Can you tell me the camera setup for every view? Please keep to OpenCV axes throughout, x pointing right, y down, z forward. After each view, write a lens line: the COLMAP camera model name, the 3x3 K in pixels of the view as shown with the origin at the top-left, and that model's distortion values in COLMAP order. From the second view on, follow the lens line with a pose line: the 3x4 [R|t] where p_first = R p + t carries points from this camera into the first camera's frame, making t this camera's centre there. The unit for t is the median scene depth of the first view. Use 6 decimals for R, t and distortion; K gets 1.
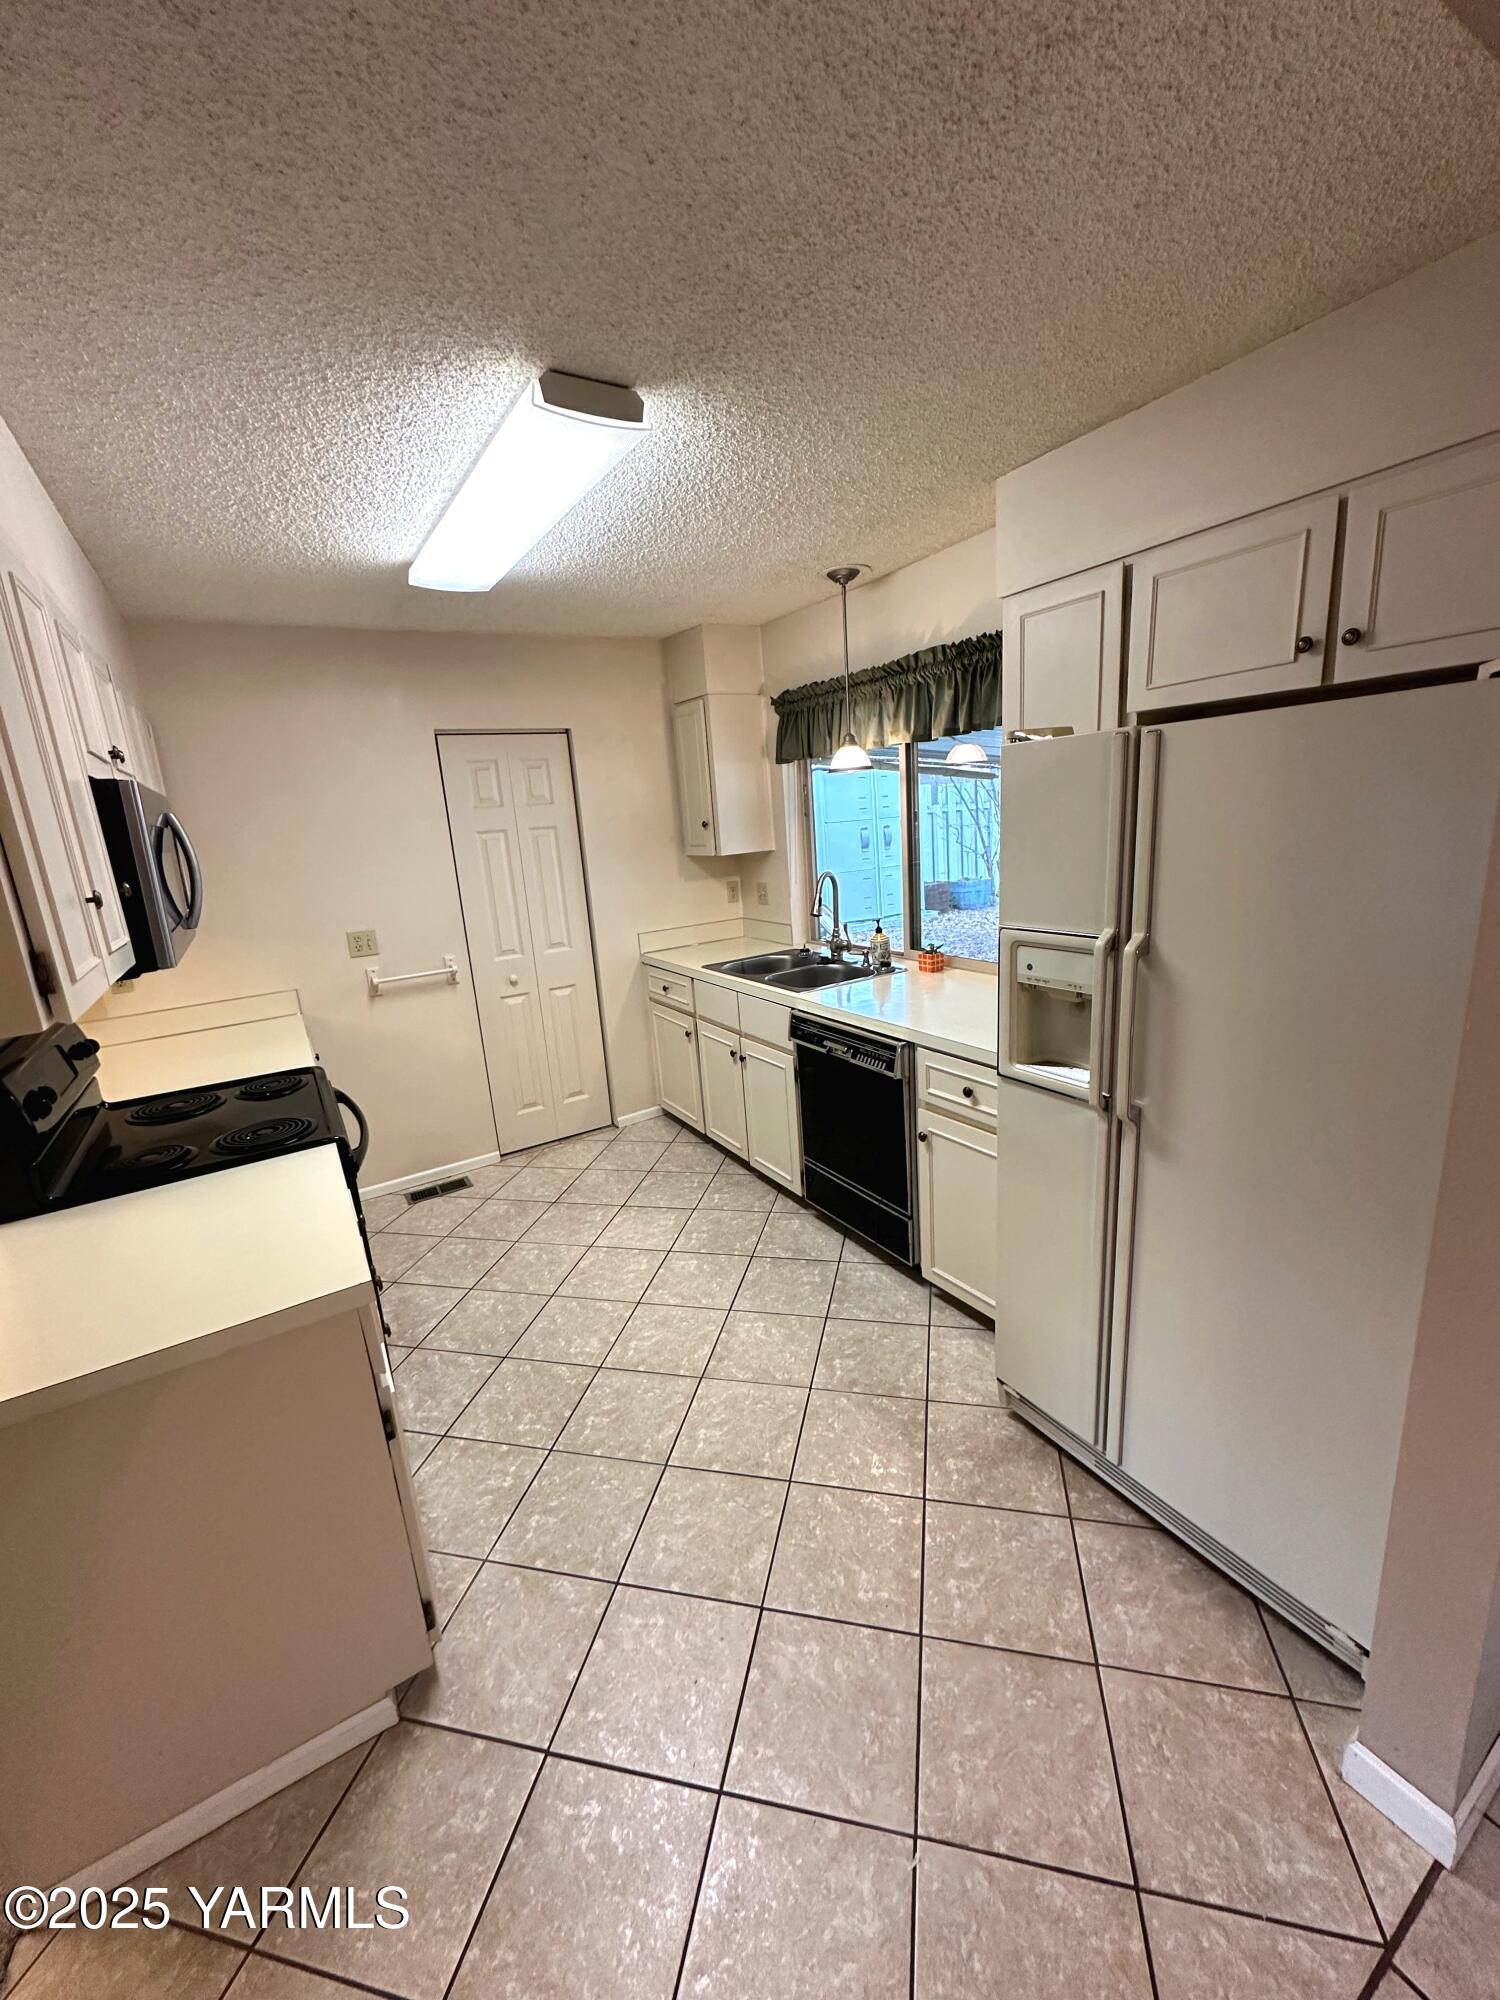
lens RADIAL K [[788.8, 0, 750.0], [0, 788.8, 1000.0], [0, 0, 1]] dist [-0.000318, 0.000055]
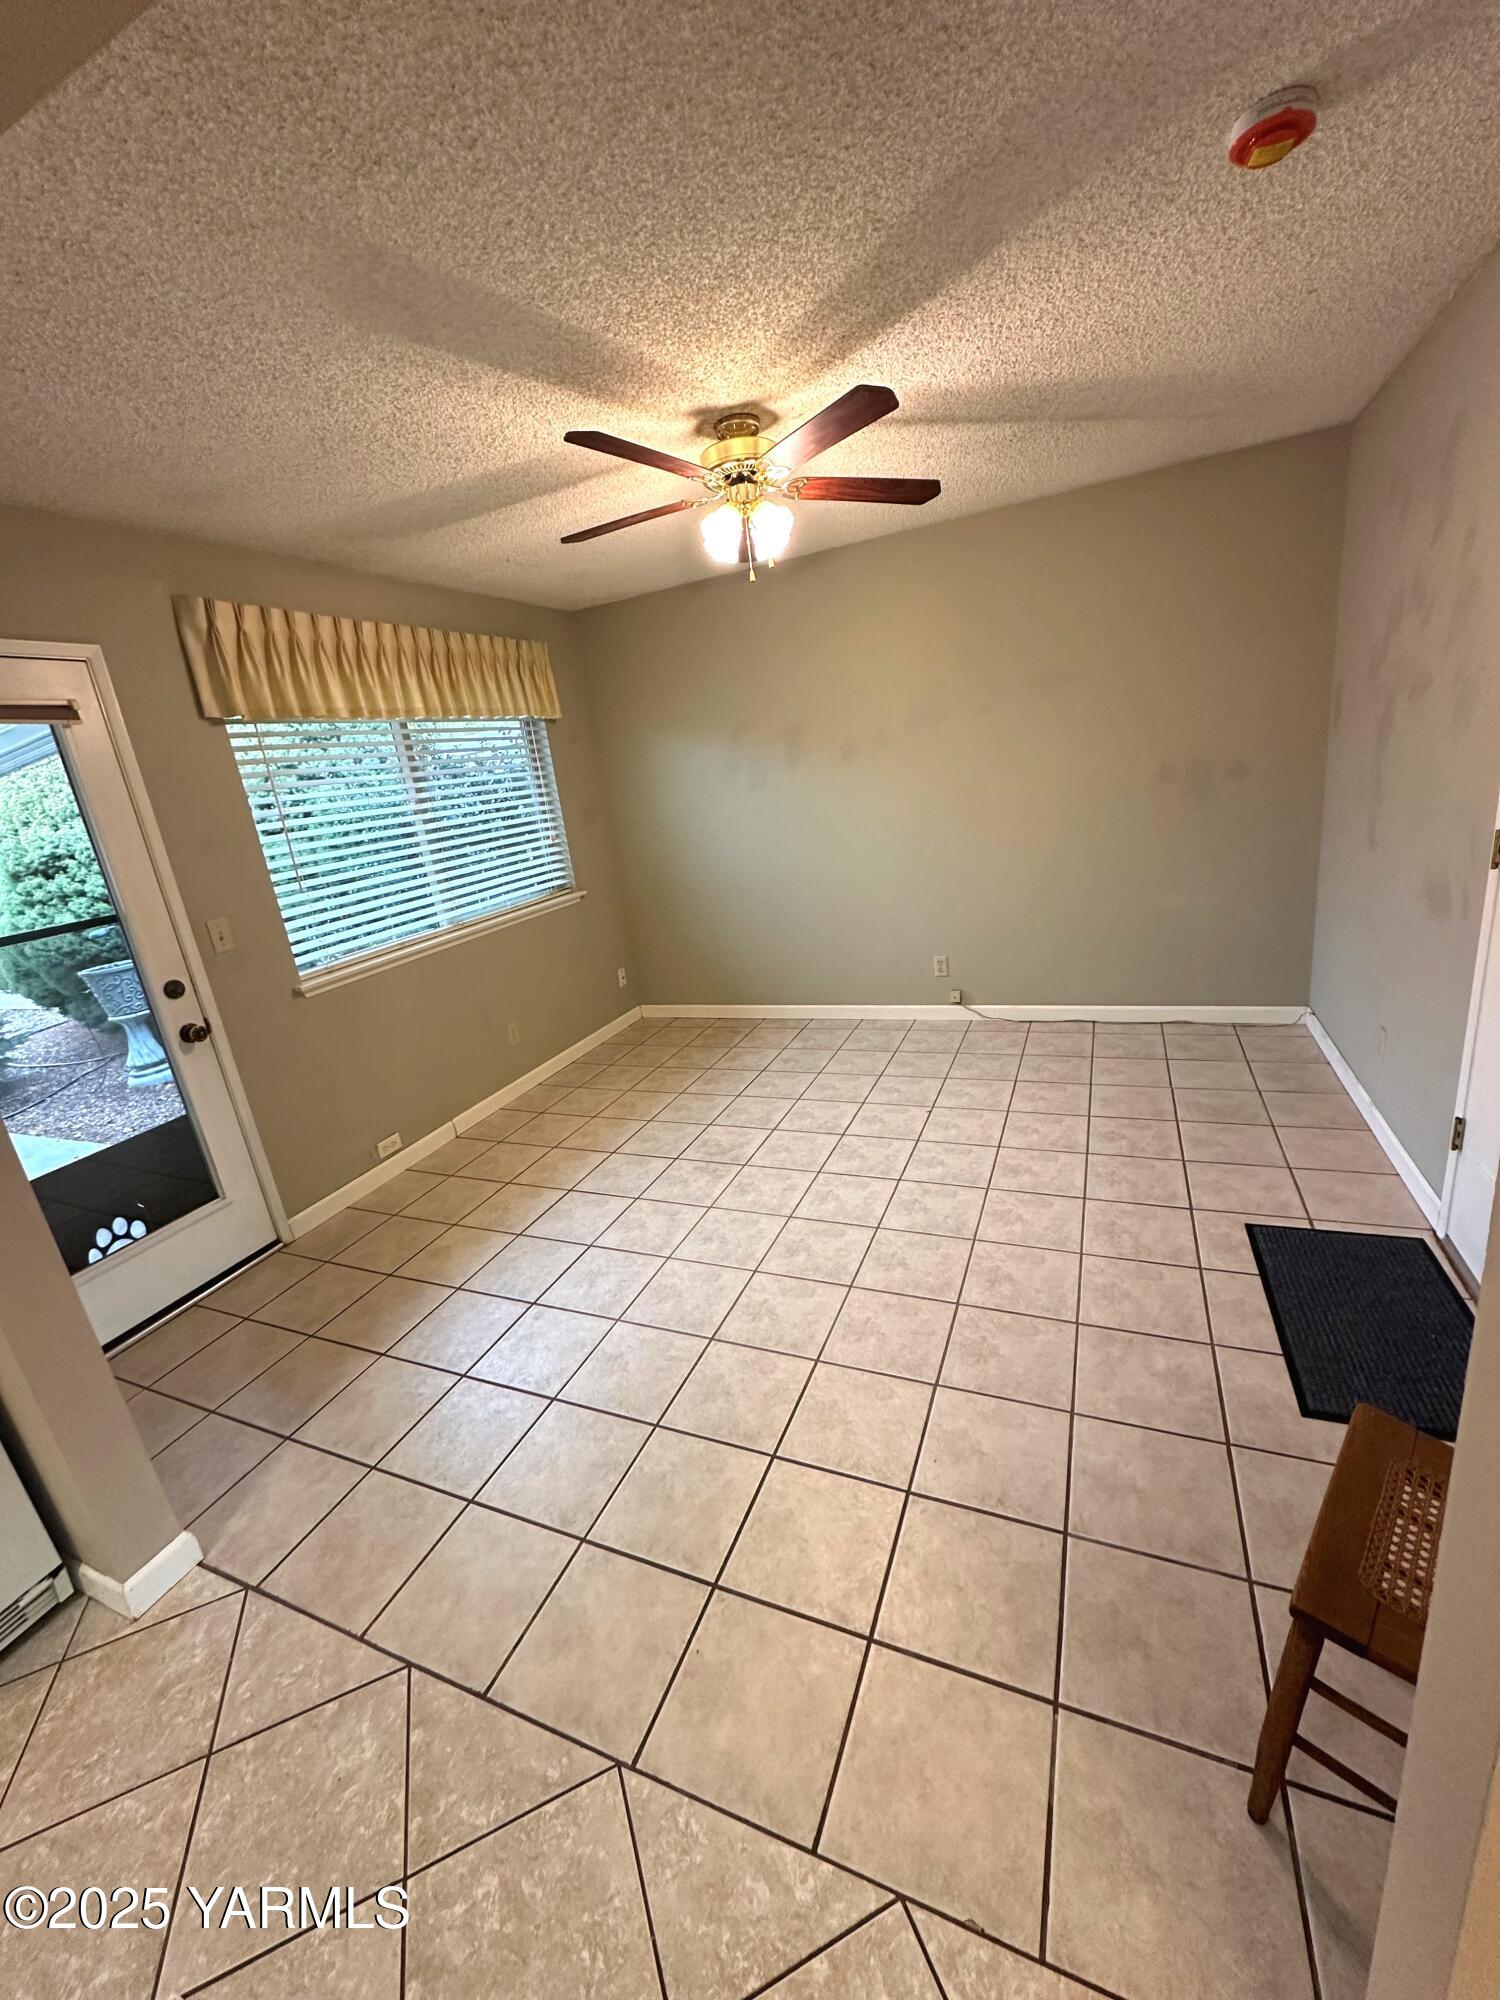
lens RADIAL K [[788.8, 0, 750.0], [0, 788.8, 1000.0], [0, 0, 1]] dist [-0.000318, 0.000055]
pose [[-0.559015, -0.099867, 0.823121, -0.729570], [0.346597, 0.873684, 0.341390, 0.043796], [-0.753241, 0.476134, -0.453789, 0.375479]]
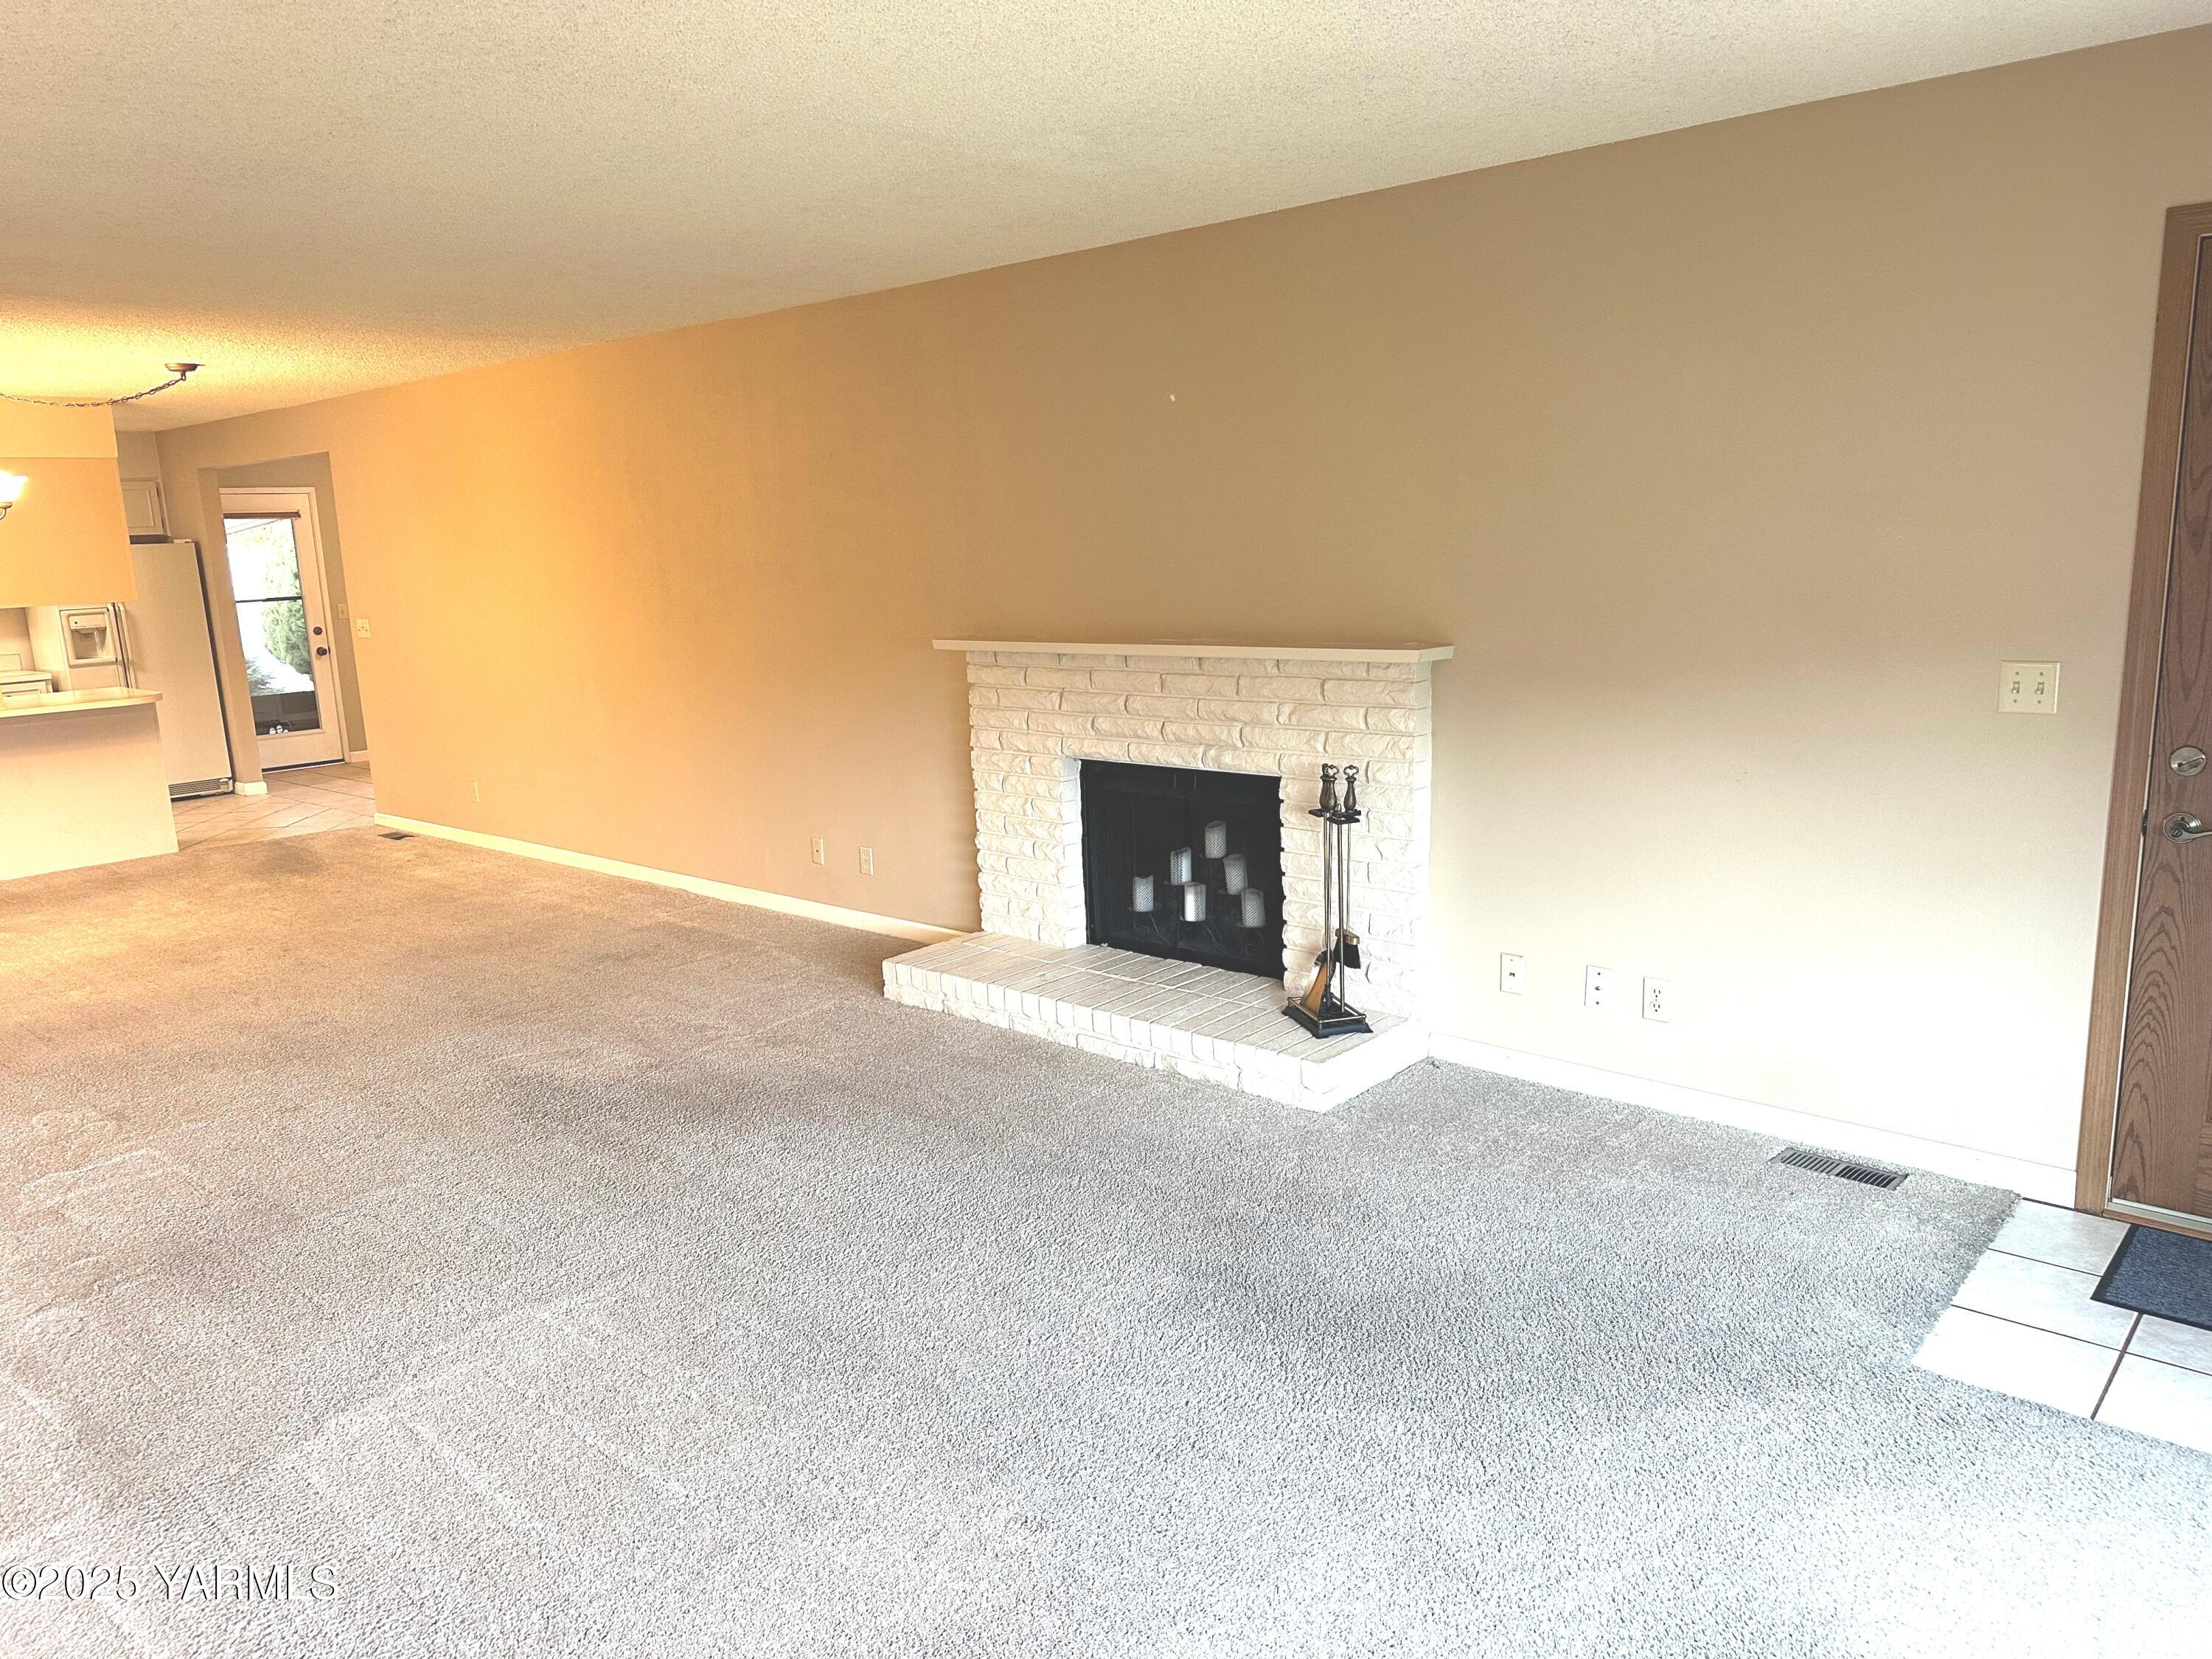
lens RADIAL K [[1551.8, 0, 1106.0], [0, 1551.8, 829.5], [0, 0, 1]] dist [-0.001894, -0.001193]
pose [[-0.282784, -0.104843, 0.953436, -8.336860], [0.277887, 0.942424, 0.186052, 0.890426], [-0.918048, 0.317560, -0.237368, -1.155251]]
